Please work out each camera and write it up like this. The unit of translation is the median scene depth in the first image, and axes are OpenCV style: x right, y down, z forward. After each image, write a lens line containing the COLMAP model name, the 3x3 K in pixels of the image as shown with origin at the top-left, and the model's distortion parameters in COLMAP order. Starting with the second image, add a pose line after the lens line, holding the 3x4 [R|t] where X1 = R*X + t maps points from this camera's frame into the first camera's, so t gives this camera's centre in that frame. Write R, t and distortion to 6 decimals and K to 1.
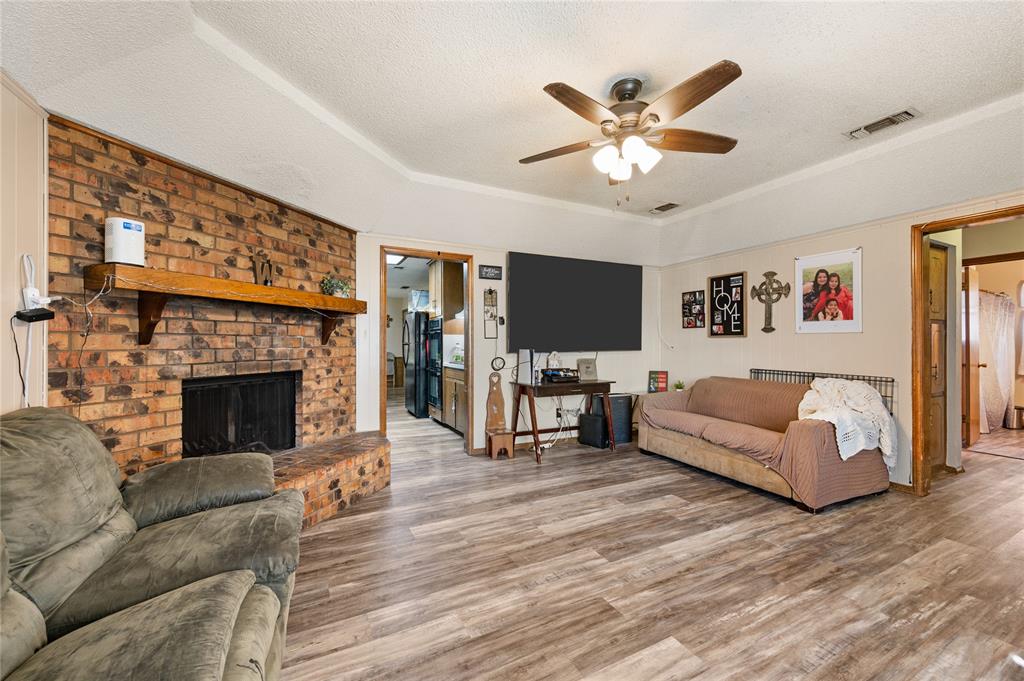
lens RADIAL K [[402.9, 0, 512.0], [0, 402.9, 340.5], [0, 0, 1]] dist [-0.001406, 0.000019]
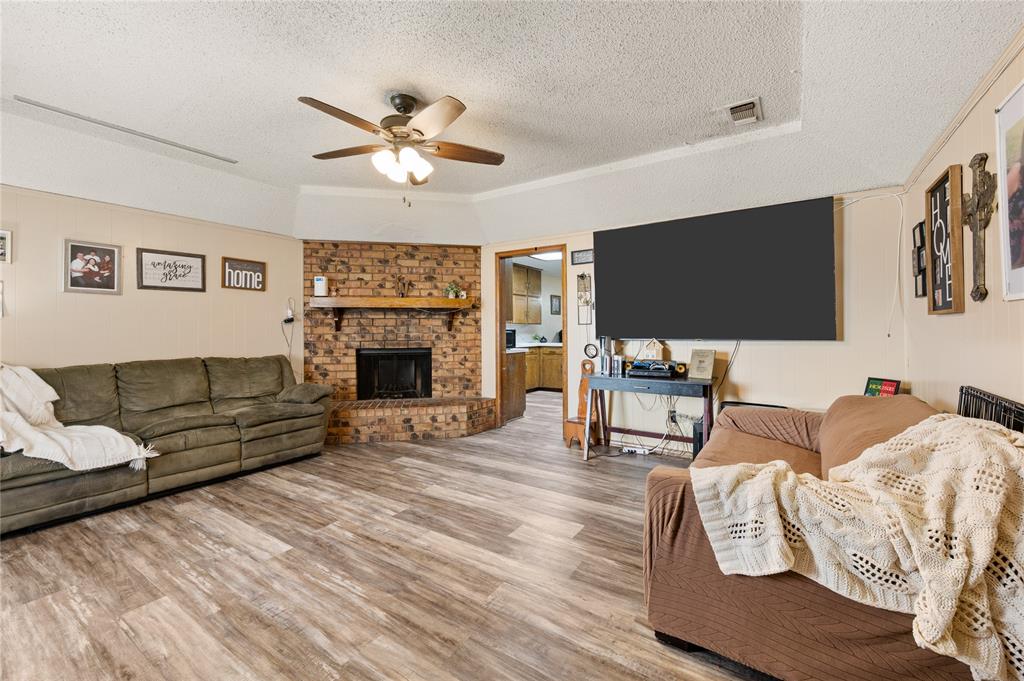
lens RADIAL K [[415.0, 0, 513.8], [0, 415.0, 325.3], [0, 0, 1]] dist [0.000549, 0.000057]
pose [[0.499741, -0.012789, -0.866080, 1.230409], [0.010911, 0.999905, -0.008469, 0.005567], [0.866106, -0.005217, 0.499833, 0.587762]]
